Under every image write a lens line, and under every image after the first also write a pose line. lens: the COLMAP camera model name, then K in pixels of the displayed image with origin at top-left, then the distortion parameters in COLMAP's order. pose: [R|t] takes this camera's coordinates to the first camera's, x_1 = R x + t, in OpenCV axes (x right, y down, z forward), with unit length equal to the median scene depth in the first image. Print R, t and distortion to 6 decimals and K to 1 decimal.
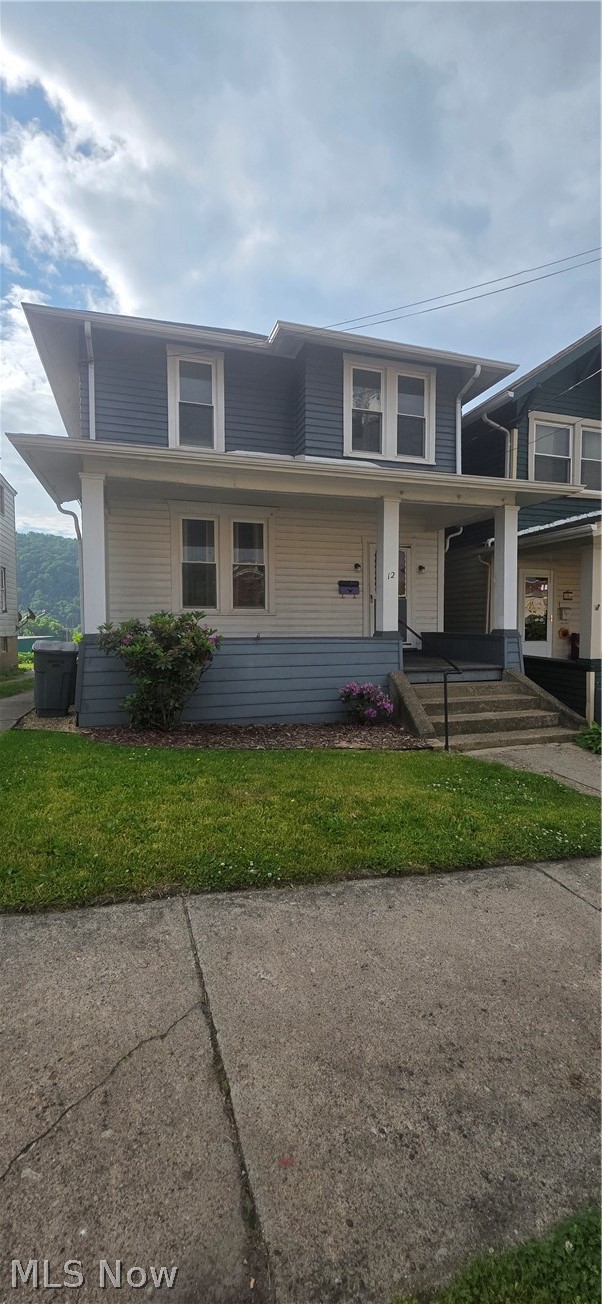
lens RADIAL K [[520.4, 0, 312.8], [0, 520.4, 657.8], [0, 0, 1]] dist [-0.000681, -0.000017]
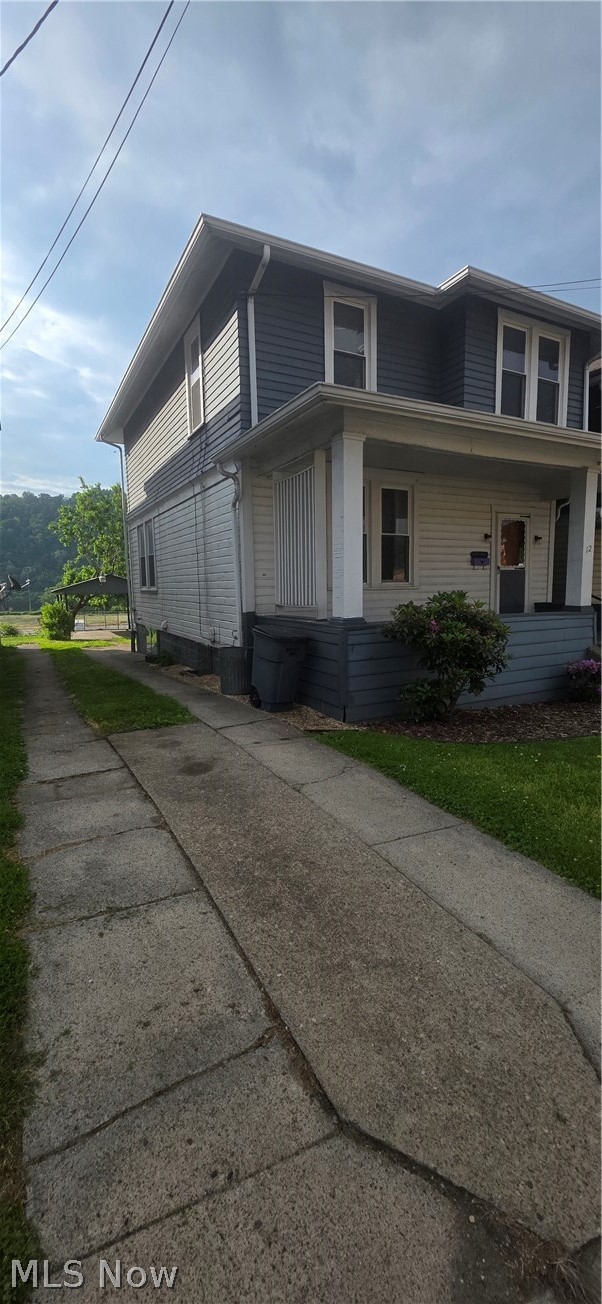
lens RADIAL K [[520.4, 0, 280.1], [0, 520.4, 654.4], [0, 0, 1]] dist [-0.000681, -0.000017]
pose [[0.983471, -0.036439, 0.177360, -0.498683], [0.024224, 0.997214, 0.070558, -0.035458], [-0.179437, -0.065095, 0.981613, 0.102420]]
